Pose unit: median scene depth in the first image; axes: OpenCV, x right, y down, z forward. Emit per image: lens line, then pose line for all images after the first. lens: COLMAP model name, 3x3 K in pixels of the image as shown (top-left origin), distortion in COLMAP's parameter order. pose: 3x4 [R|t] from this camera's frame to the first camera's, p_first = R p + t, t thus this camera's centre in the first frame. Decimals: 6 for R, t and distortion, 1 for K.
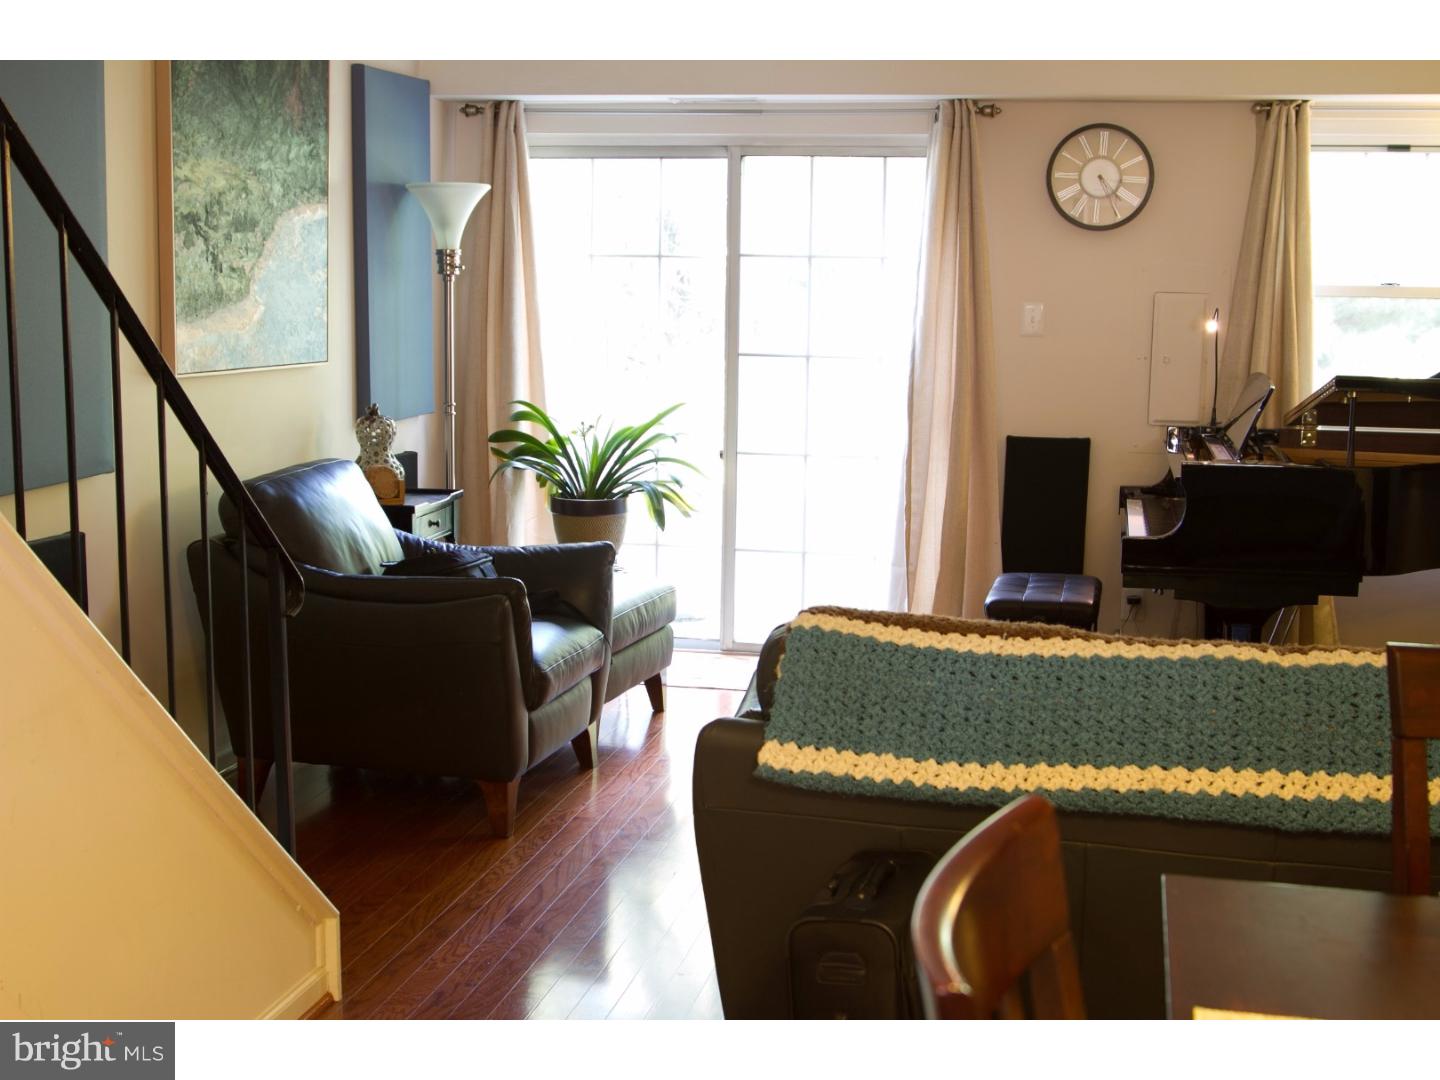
lens RADIAL K [[2006.7, 0, 720.0], [0, 2006.7, 540.0], [0, 0, 1]] dist [-0.023824, -0.071684]
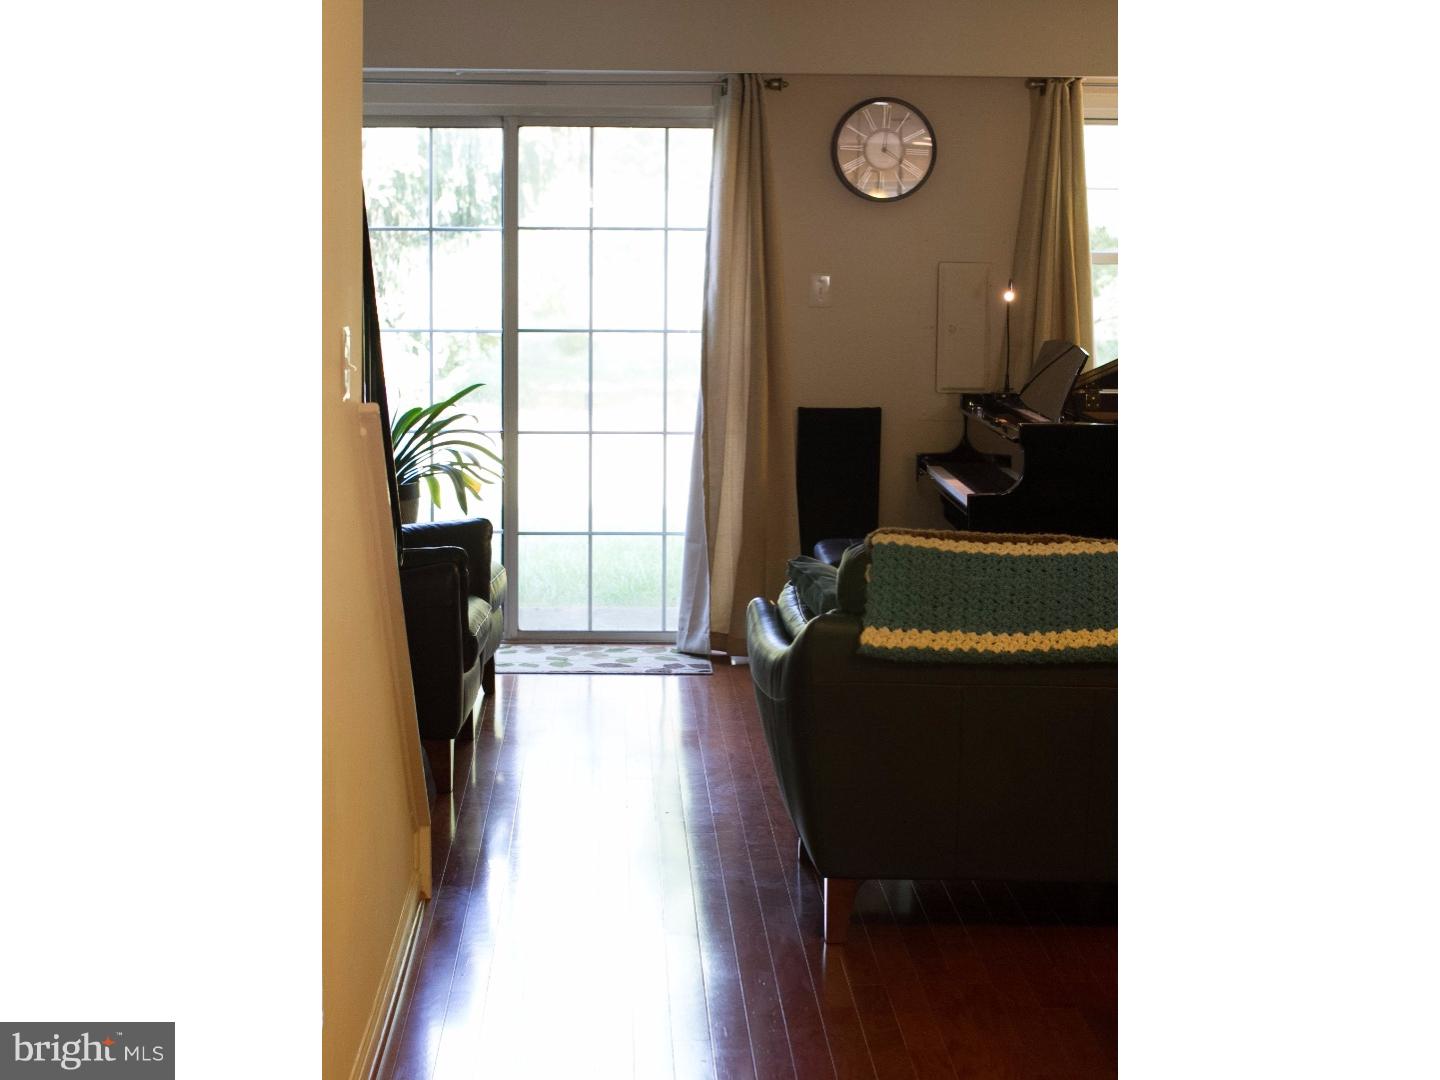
lens RADIAL K [[3237.6, 0, 720.0], [0, 3237.6, 540.0], [0, 0, 1]] dist [-0.080000, -0.237371]
pose [[0.963618, -0.035877, 0.264863, -0.341586], [0.040517, 0.999106, -0.012077, 0.033676], [-0.264193, 0.022370, 0.964210, -0.569596]]
